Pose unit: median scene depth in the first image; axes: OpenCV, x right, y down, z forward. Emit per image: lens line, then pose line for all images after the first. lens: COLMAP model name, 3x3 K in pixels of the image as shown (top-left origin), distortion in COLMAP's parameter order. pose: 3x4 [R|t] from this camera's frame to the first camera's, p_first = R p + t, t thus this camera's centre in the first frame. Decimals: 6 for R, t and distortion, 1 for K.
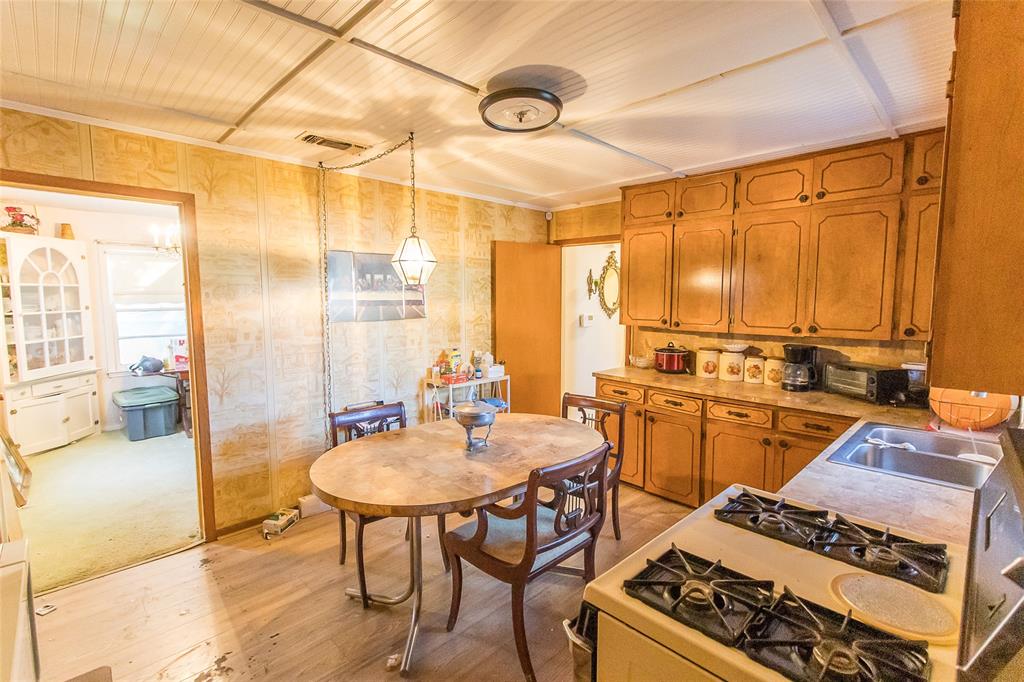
lens RADIAL K [[467.6, 0, 511.9], [0, 467.6, 337.2], [0, 0, 1]] dist [0.000719, 0.001980]
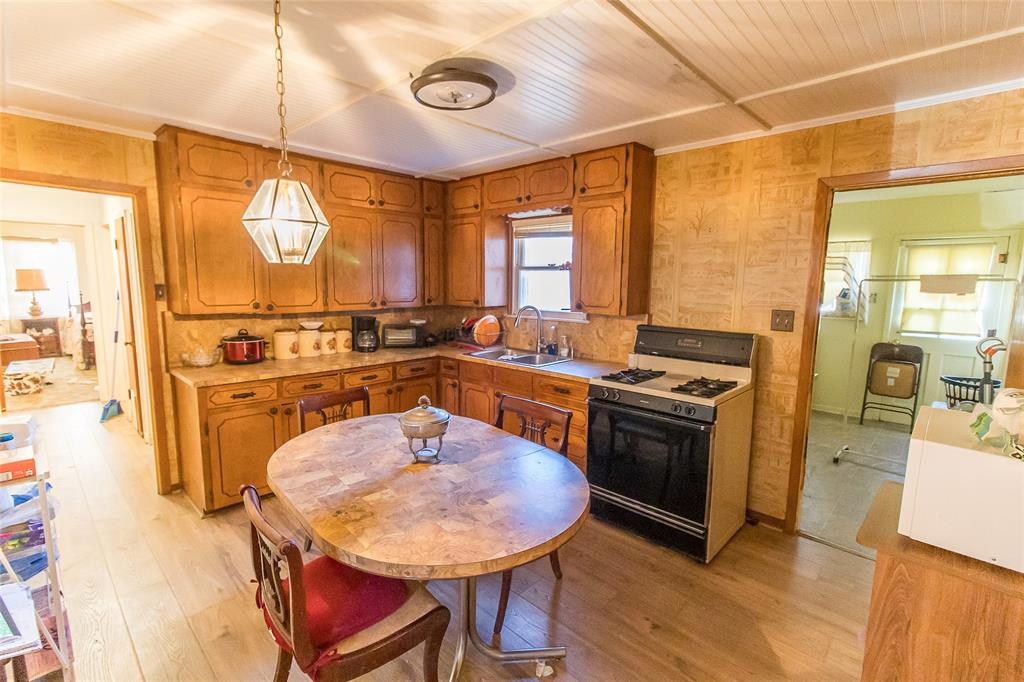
lens RADIAL K [[467.6, 0, 508.3], [0, 467.6, 338.6], [0, 0, 1]] dist [0.000719, 0.001980]
pose [[-0.035886, -0.130598, 0.990786, -0.723194], [0.070399, 0.988631, 0.132864, -0.070033], [-0.996873, 0.074518, -0.026284, 0.688432]]
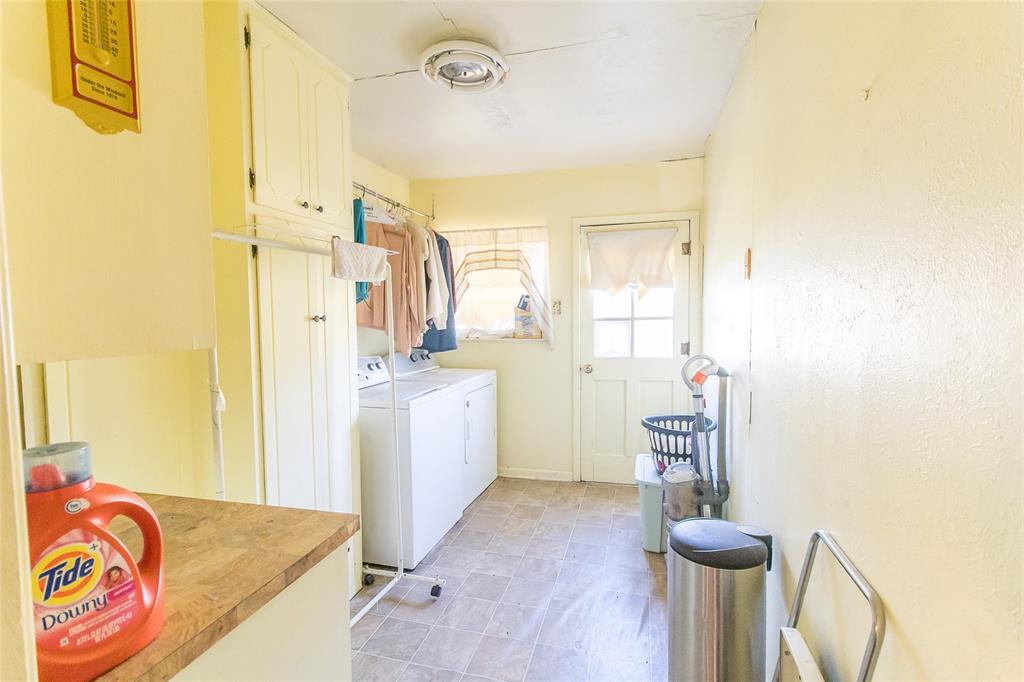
lens RADIAL K [[467.6, 0, 512.9], [0, 467.6, 338.6], [0, 0, 1]] dist [0.000719, 0.001980]
pose [[-0.513536, -0.041045, 0.857086, -0.461844], [0.083243, 0.991761, 0.097371, -0.022377], [-0.854021, 0.121350, -0.505888, 0.435164]]
